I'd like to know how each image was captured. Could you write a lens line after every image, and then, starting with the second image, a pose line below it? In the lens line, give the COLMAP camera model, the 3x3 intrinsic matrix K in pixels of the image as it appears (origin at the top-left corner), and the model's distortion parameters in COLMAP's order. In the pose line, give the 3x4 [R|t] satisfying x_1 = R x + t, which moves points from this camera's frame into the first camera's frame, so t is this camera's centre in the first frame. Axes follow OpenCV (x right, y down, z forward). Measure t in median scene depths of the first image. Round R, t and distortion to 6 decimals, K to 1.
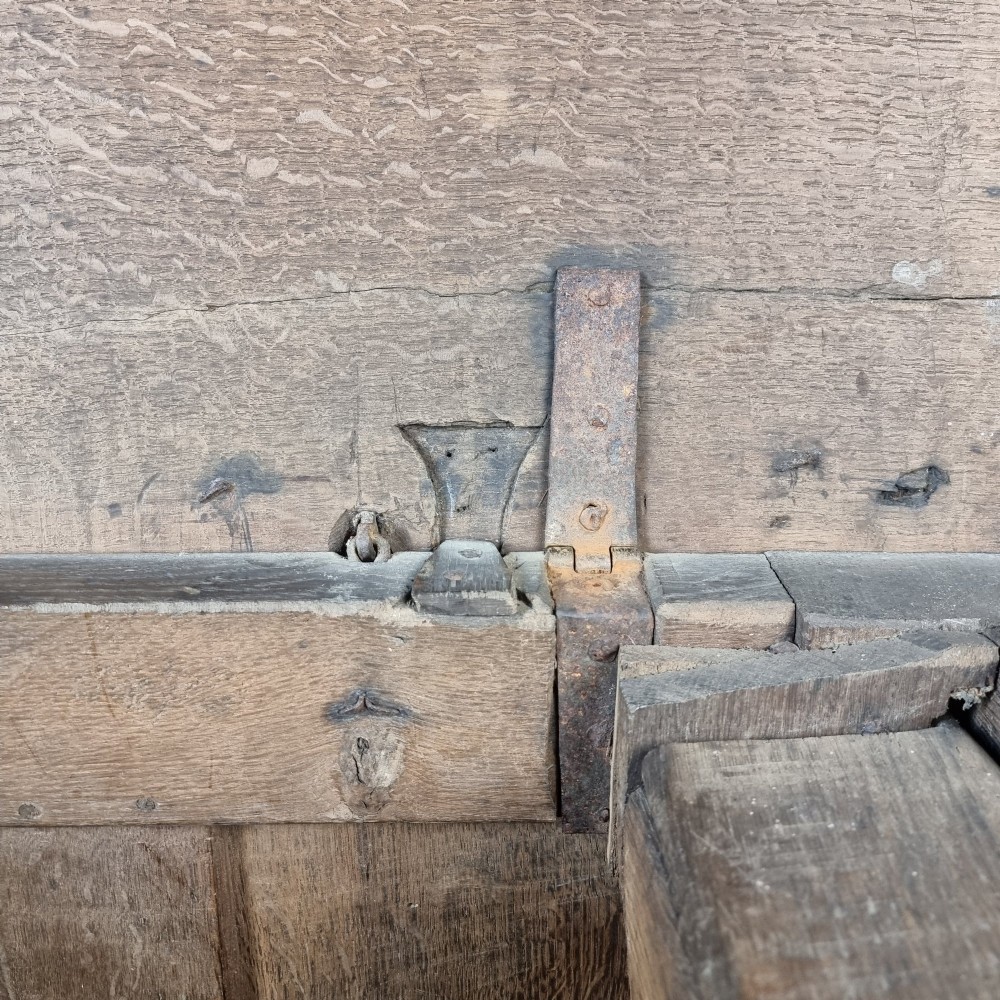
lens RADIAL K [[1067.7, 0, 500.0], [0, 1067.7, 500.0], [0, 0, 1]] dist [0.078928, -0.062582]
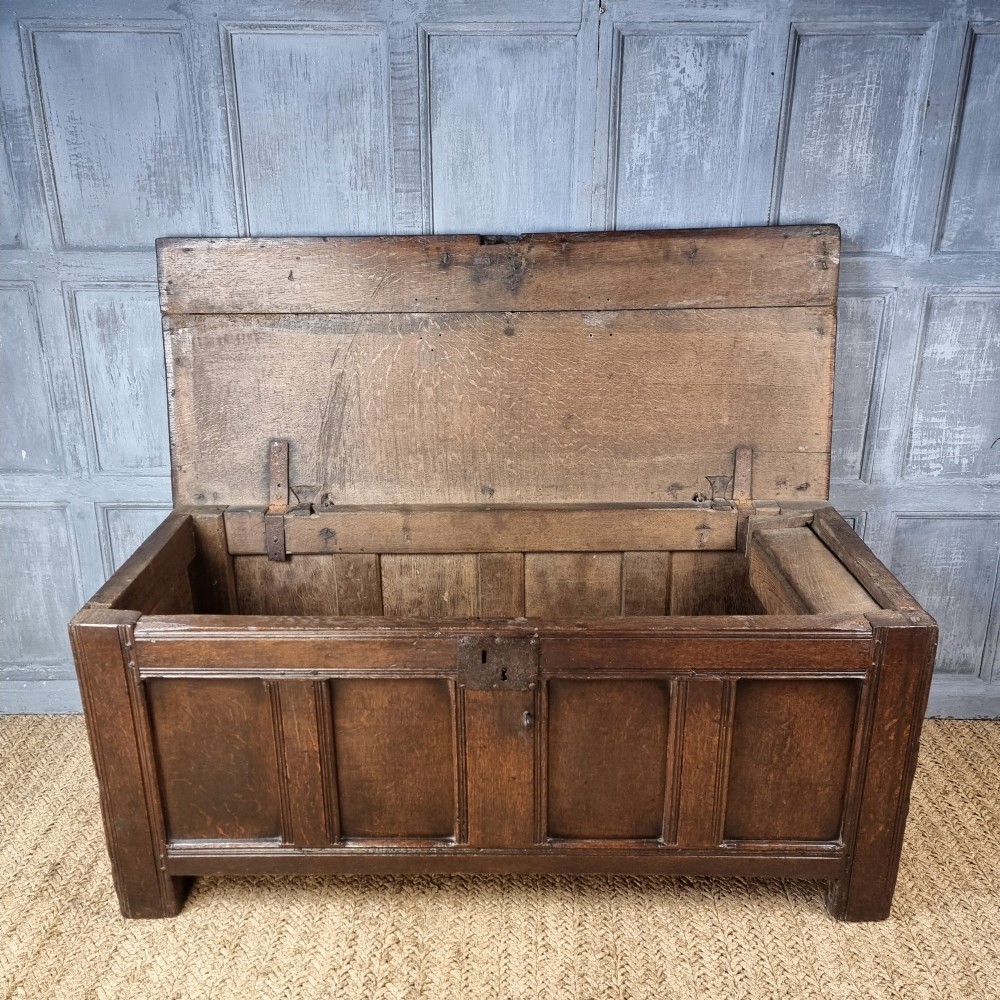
lens RADIAL K [[917.7, 0, 500.0], [0, 917.7, 500.0], [0, 0, 1]] dist [0.054455, -0.017597]
pose [[0.998598, -0.009855, -0.052004, -0.914156], [0.010434, 0.999886, 0.010877, -0.014245], [0.051891, -0.011405, 0.998588, -3.789248]]
